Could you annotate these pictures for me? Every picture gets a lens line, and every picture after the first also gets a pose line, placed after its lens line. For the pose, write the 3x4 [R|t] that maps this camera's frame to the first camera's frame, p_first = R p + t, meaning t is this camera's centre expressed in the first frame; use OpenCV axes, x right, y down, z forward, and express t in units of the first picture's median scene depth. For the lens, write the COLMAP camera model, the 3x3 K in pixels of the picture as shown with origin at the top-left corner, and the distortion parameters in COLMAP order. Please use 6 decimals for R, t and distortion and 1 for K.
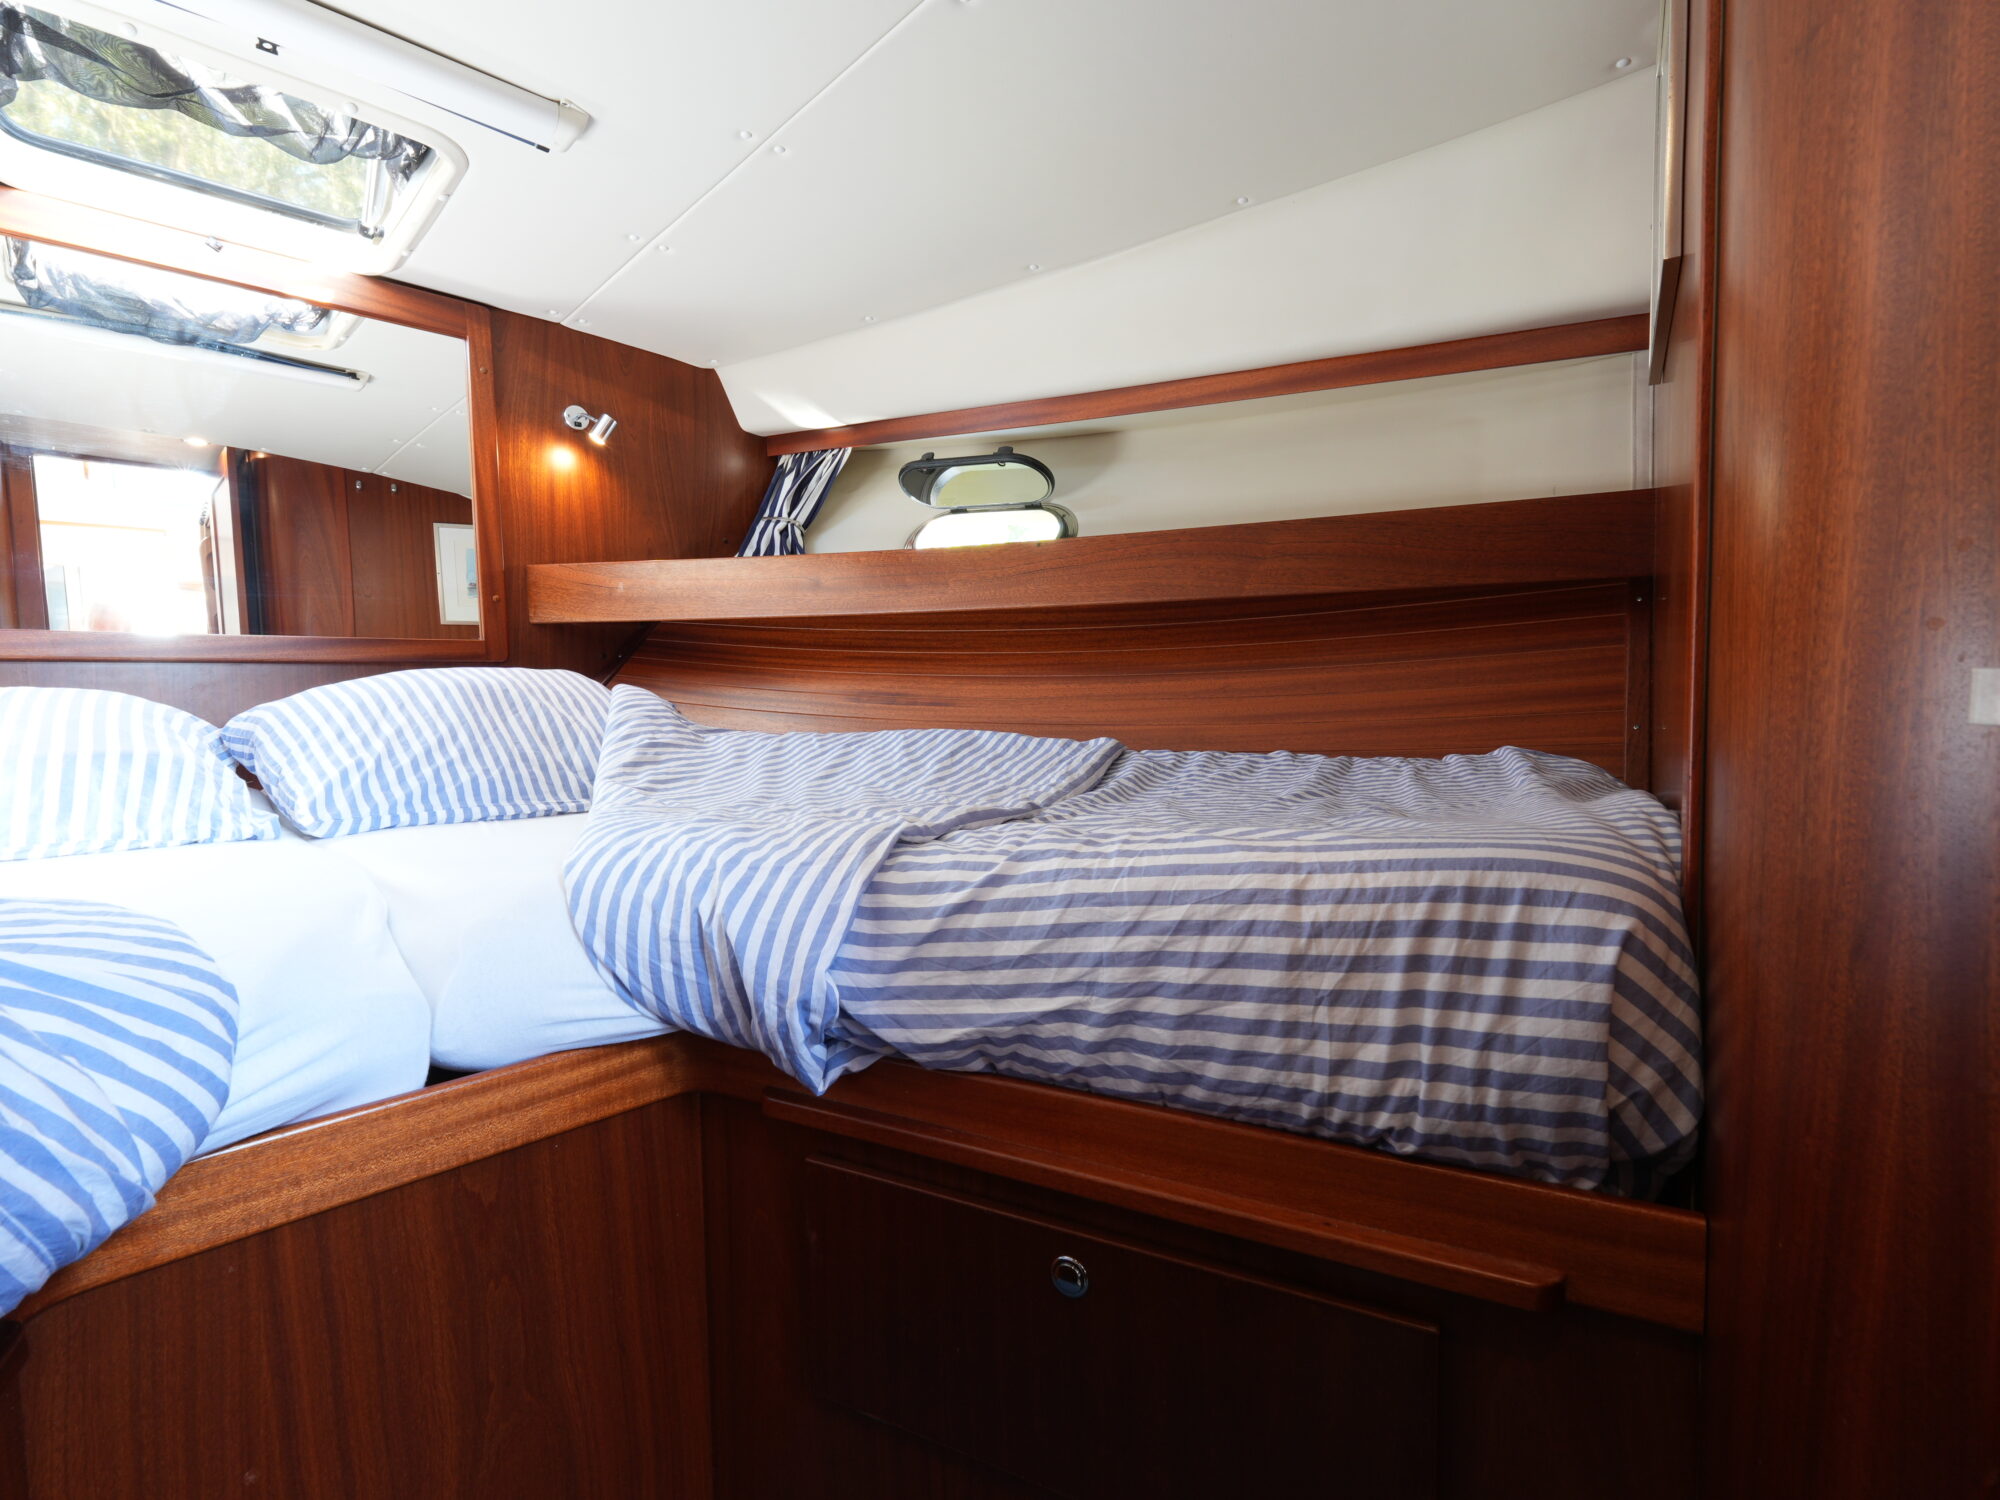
lens RADIAL K [[941.3, 0, 1000.0], [0, 941.3, 747.1], [0, 0, 1]] dist [-0.003159, 0.000993]
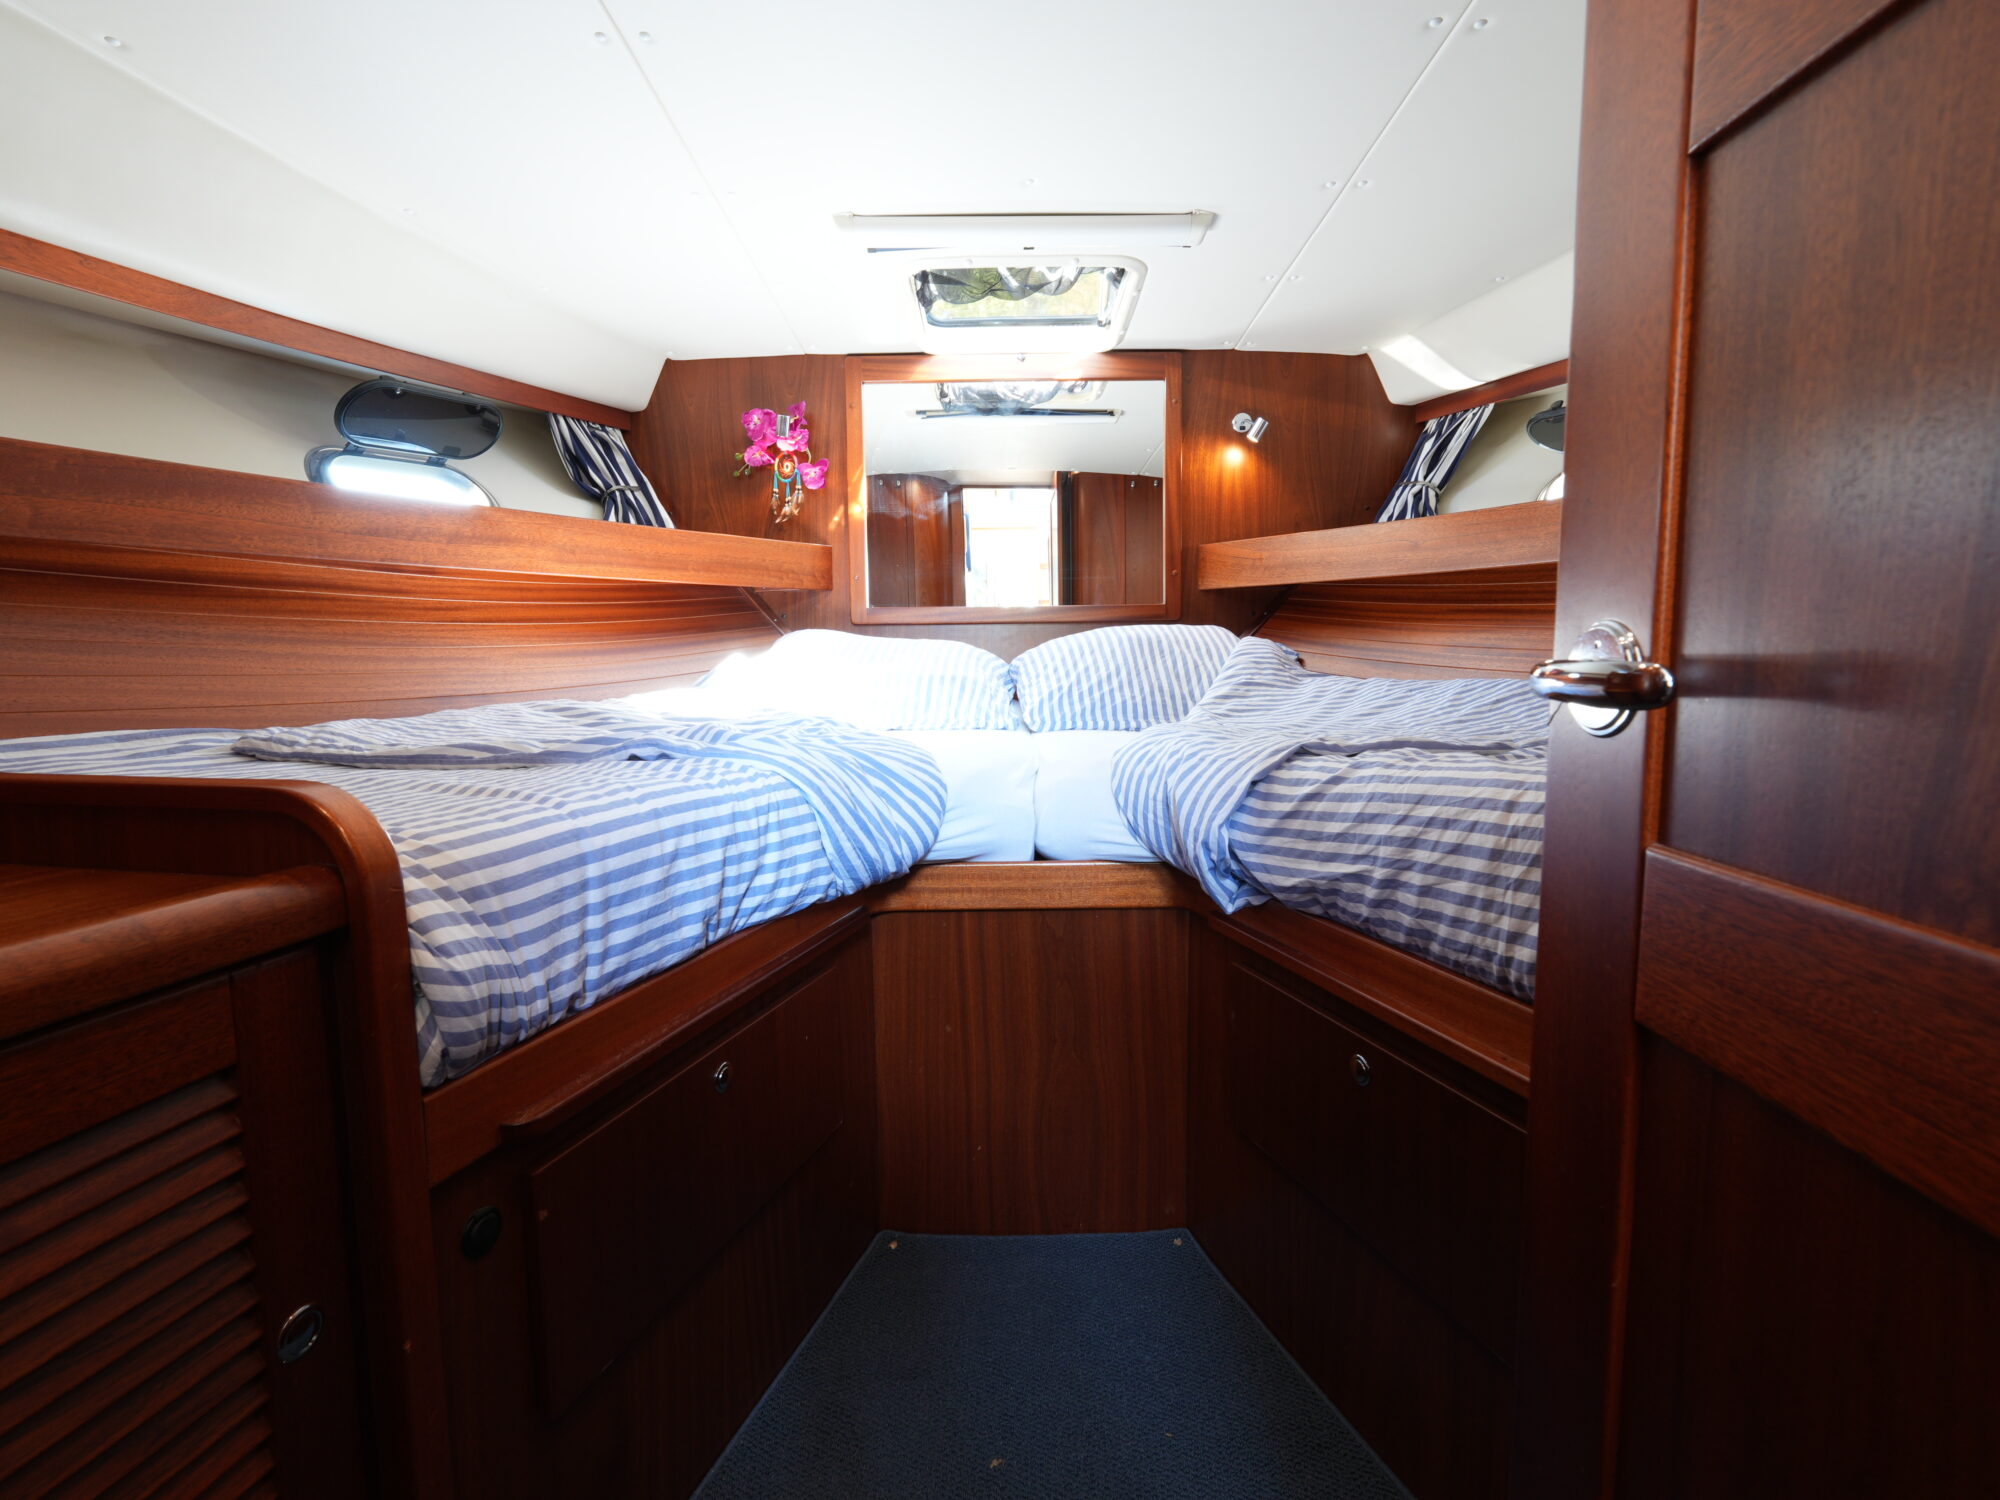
lens RADIAL K [[941.3, 0, 1001.9], [0, 941.3, 752.5], [0, 0, 1]] dist [-0.003159, 0.000993]
pose [[0.710724, 0.084023, -0.698435, 0.350162], [-0.043456, 0.996189, 0.075623, 0.009953], [0.702128, -0.023396, 0.711667, -0.190475]]
